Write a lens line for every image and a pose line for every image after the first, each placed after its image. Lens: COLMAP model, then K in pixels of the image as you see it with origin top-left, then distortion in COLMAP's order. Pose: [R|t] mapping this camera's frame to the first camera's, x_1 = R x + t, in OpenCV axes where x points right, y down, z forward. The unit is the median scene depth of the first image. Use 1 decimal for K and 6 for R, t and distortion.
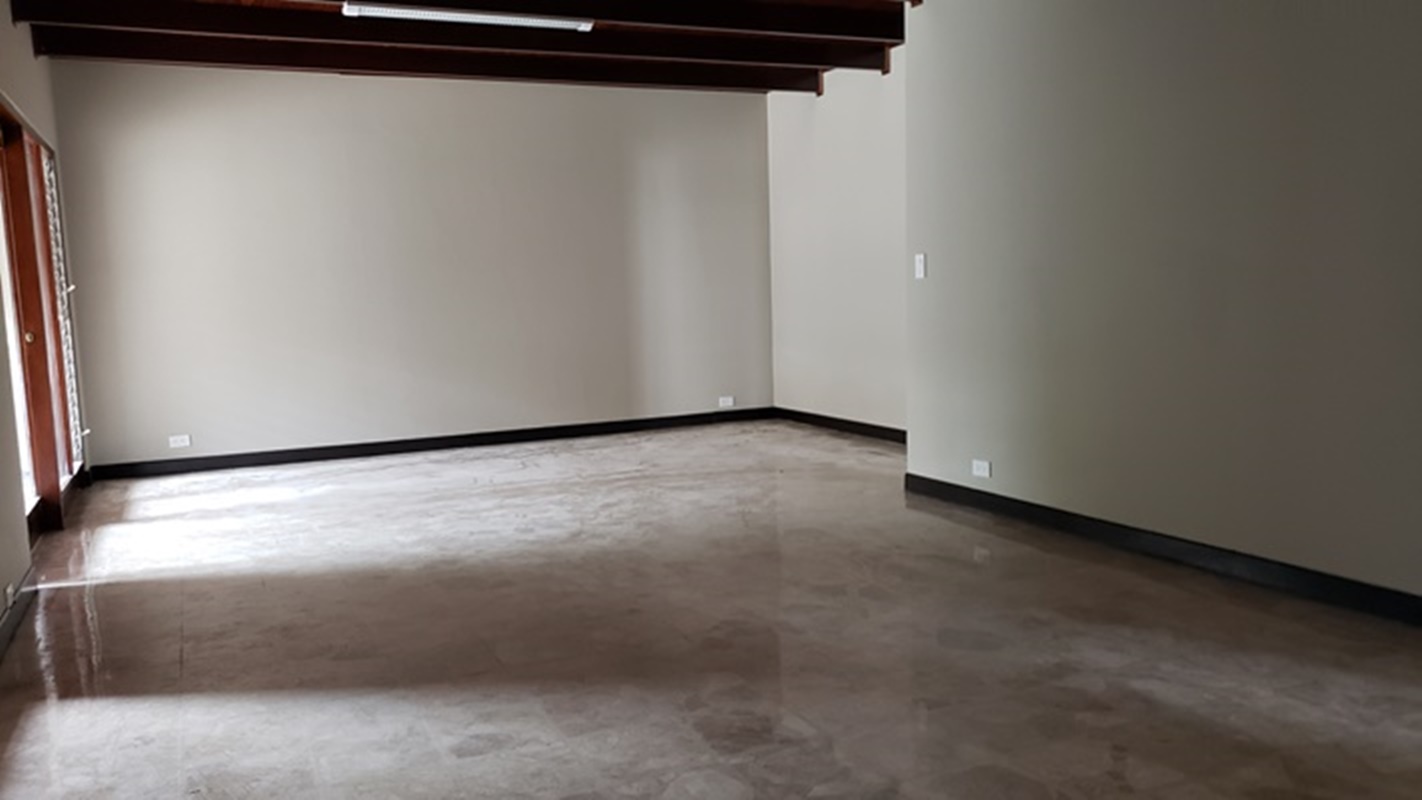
lens RADIAL K [[1095.1, 0, 711.0], [0, 1095.1, 400.0], [0, 0, 1]] dist [0.002716, 0.008301]
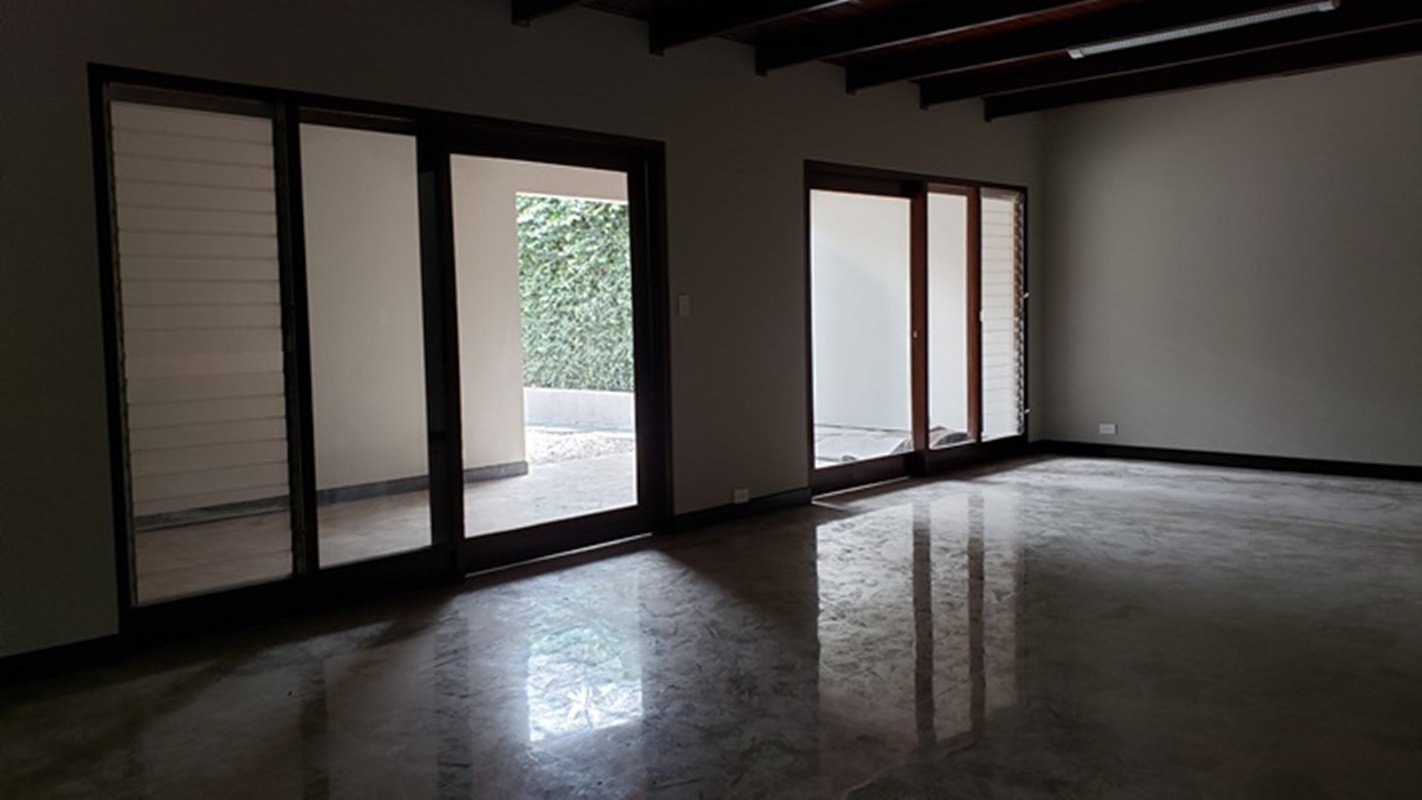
lens RADIAL K [[1095.1, 0, 711.0], [0, 1095.1, 400.0], [0, 0, 1]] dist [0.002716, 0.008301]
pose [[0.367247, 0.098772, -0.924864, 0.470220], [-0.088832, 0.993525, 0.070831, -0.041378], [0.925872, 0.056145, 0.373643, 0.206831]]
